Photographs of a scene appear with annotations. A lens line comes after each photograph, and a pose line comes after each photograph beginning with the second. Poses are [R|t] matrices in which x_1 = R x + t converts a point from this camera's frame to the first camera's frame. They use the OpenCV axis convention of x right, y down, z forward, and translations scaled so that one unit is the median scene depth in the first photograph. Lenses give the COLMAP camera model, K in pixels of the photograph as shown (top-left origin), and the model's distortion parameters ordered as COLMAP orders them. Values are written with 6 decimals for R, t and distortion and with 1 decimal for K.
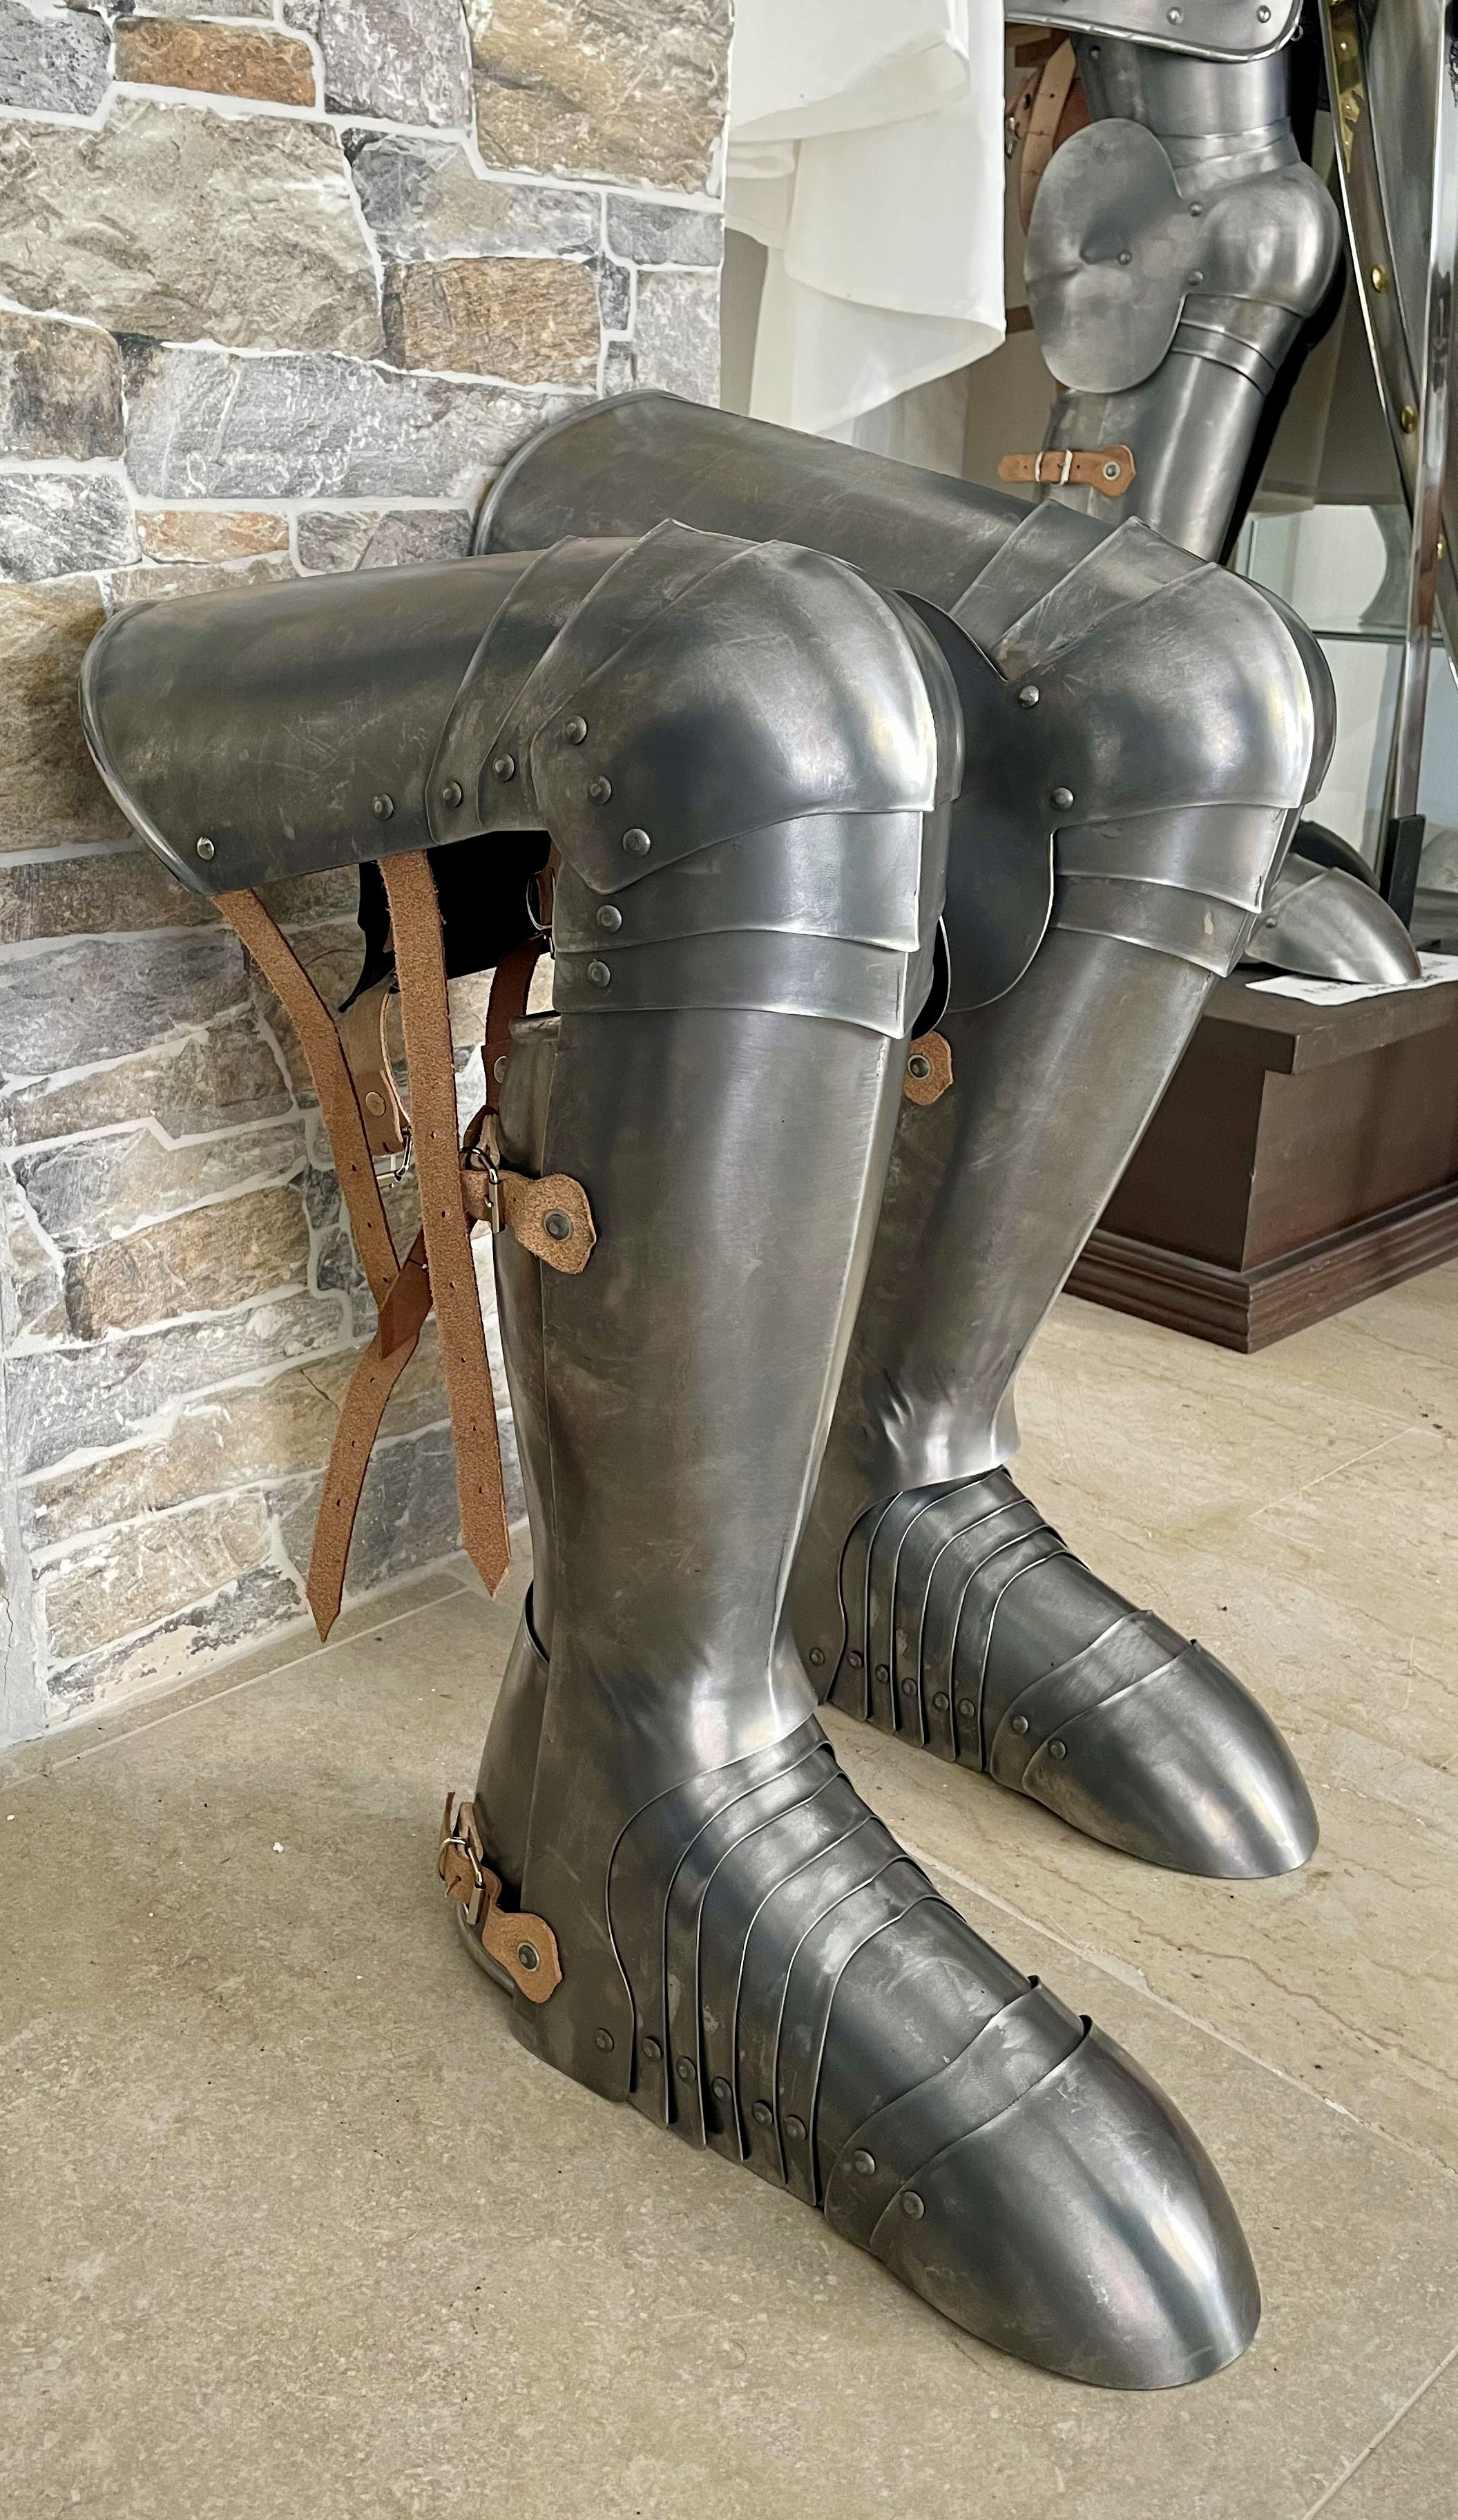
lens RADIAL K [[2102.9, 0, 538.8], [0, 2102.9, 1150.5], [0, 0, 1]] dist [0.106927, -0.144342]
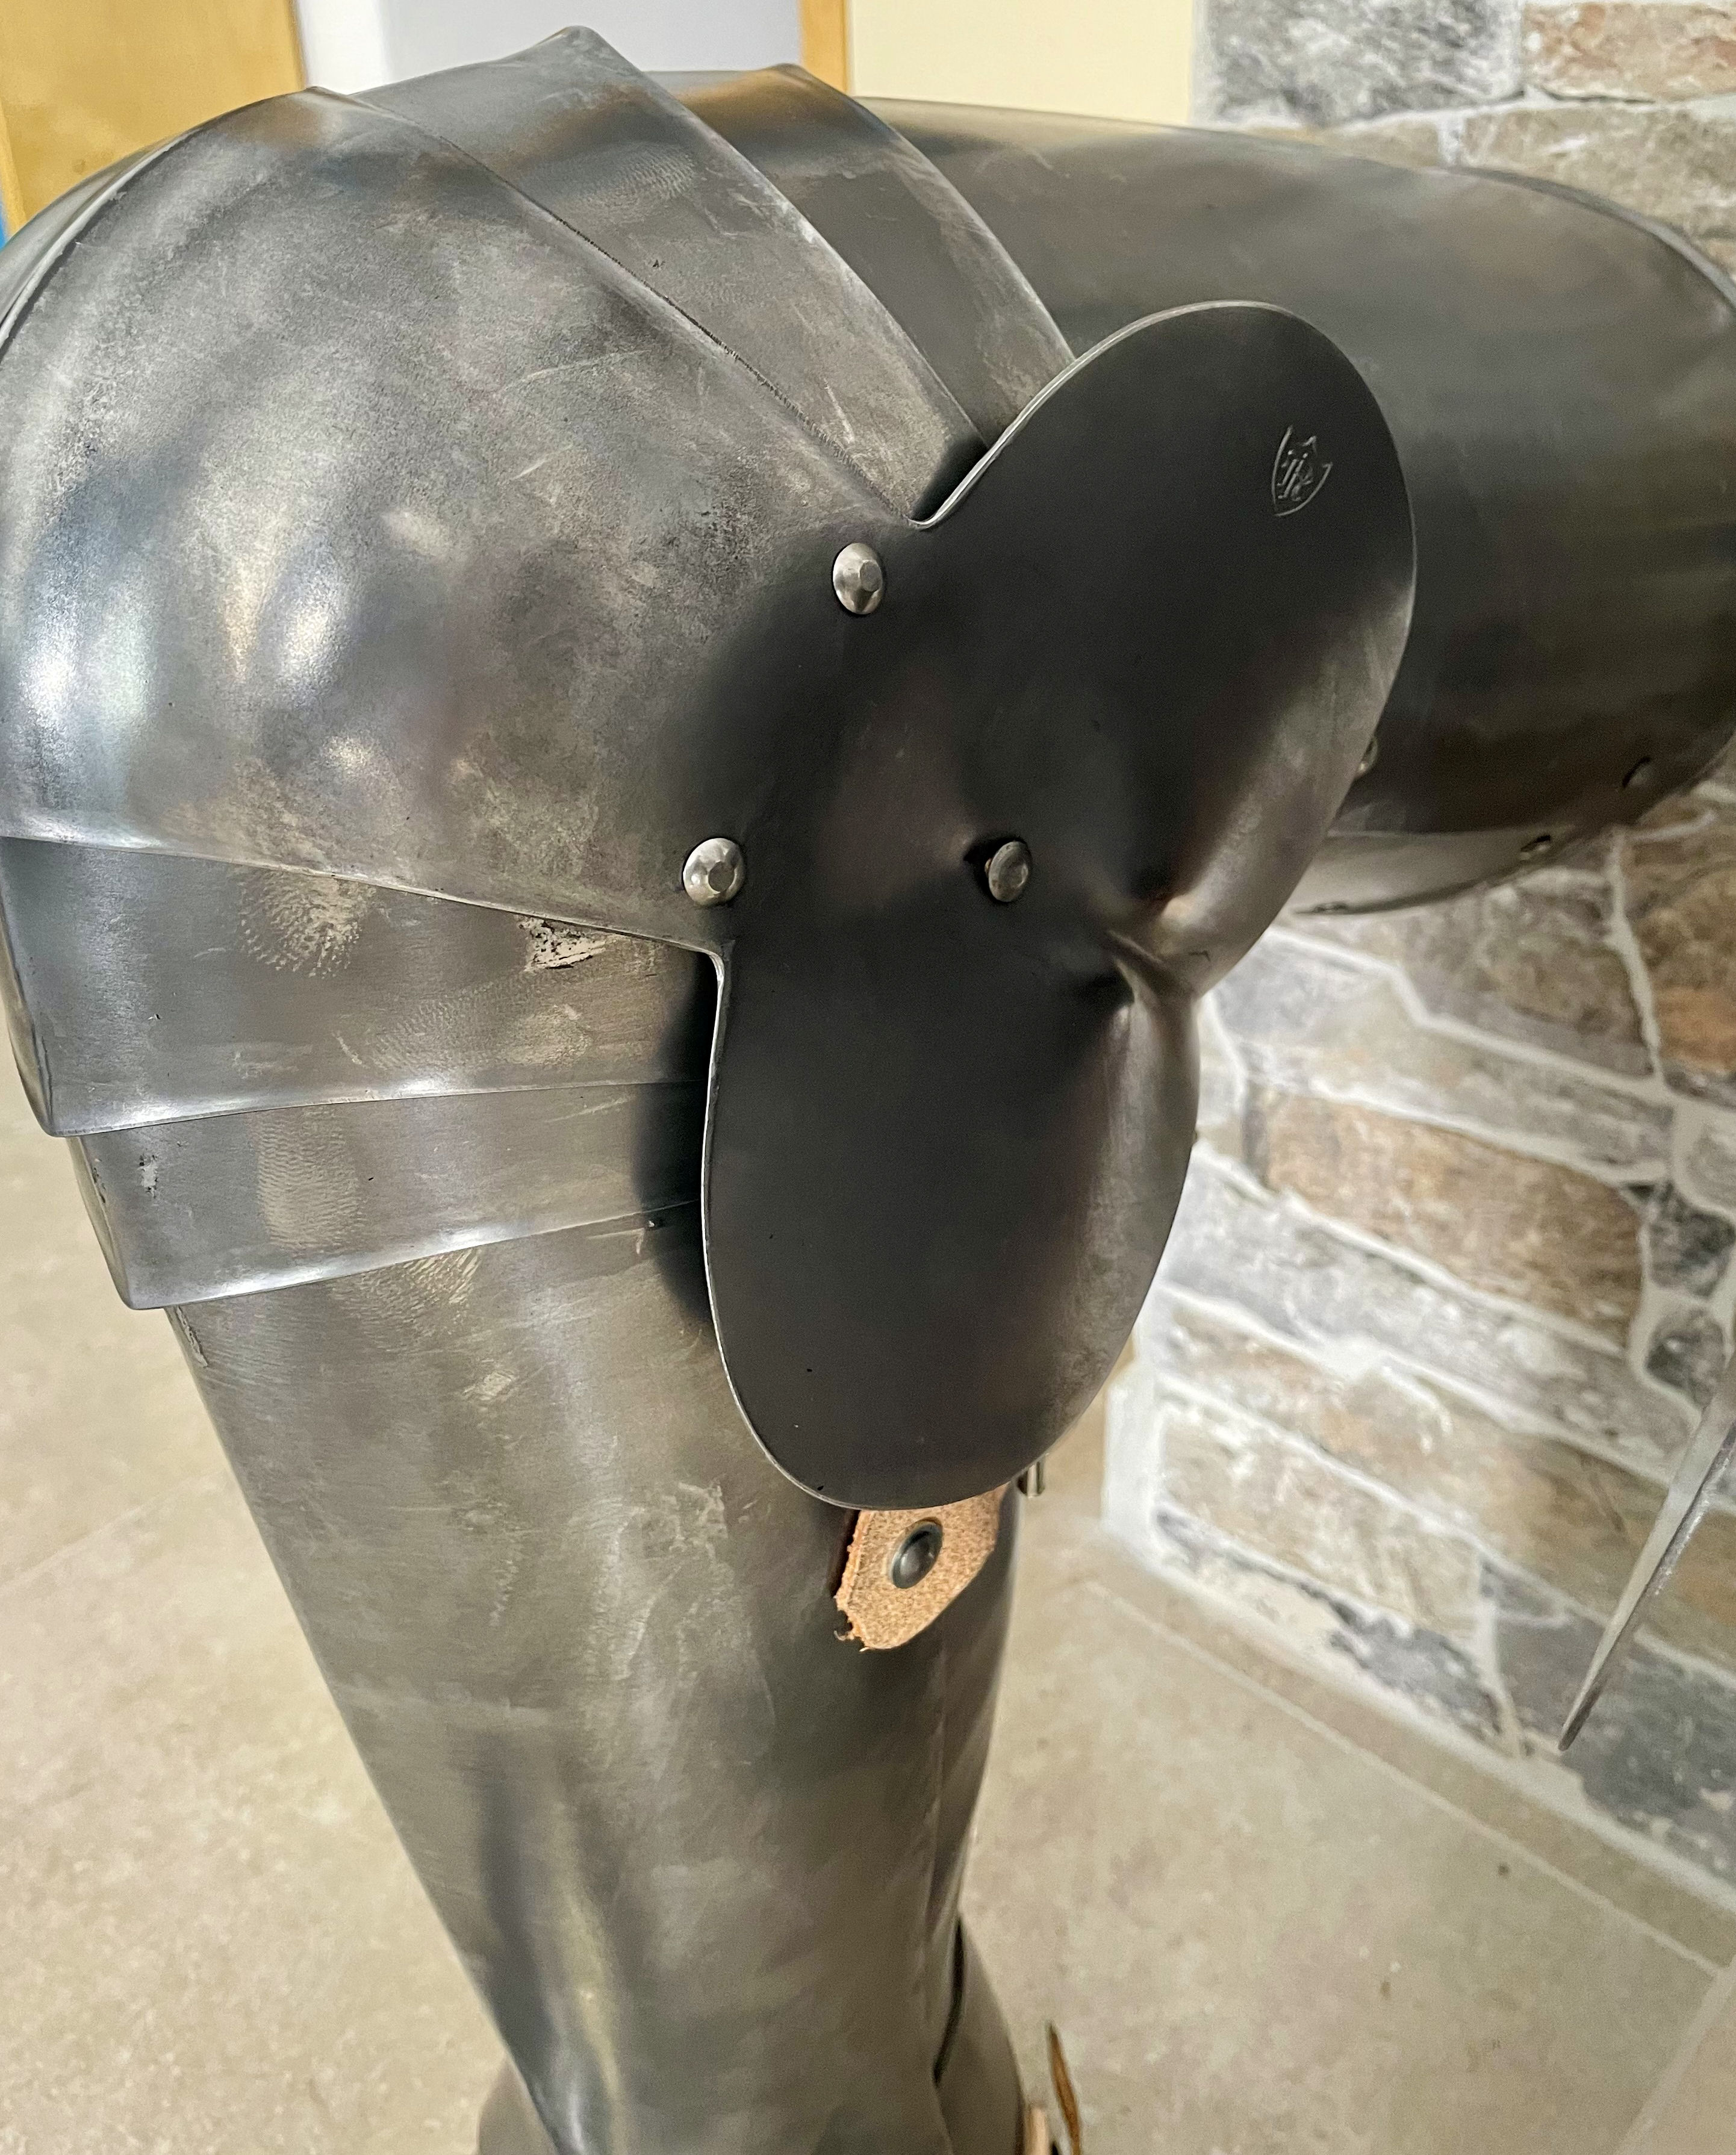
lens RADIAL K [[1866.2, 0, 855.6], [0, 1866.2, 958.3], [0, 0, 1]] dist [0.079620, -0.129961]
pose [[0.082228, 0.433090, -0.897592, 0.336829], [-0.268517, 0.876964, 0.398539, -0.208793], [0.959759, 0.208248, 0.188403, 0.713133]]
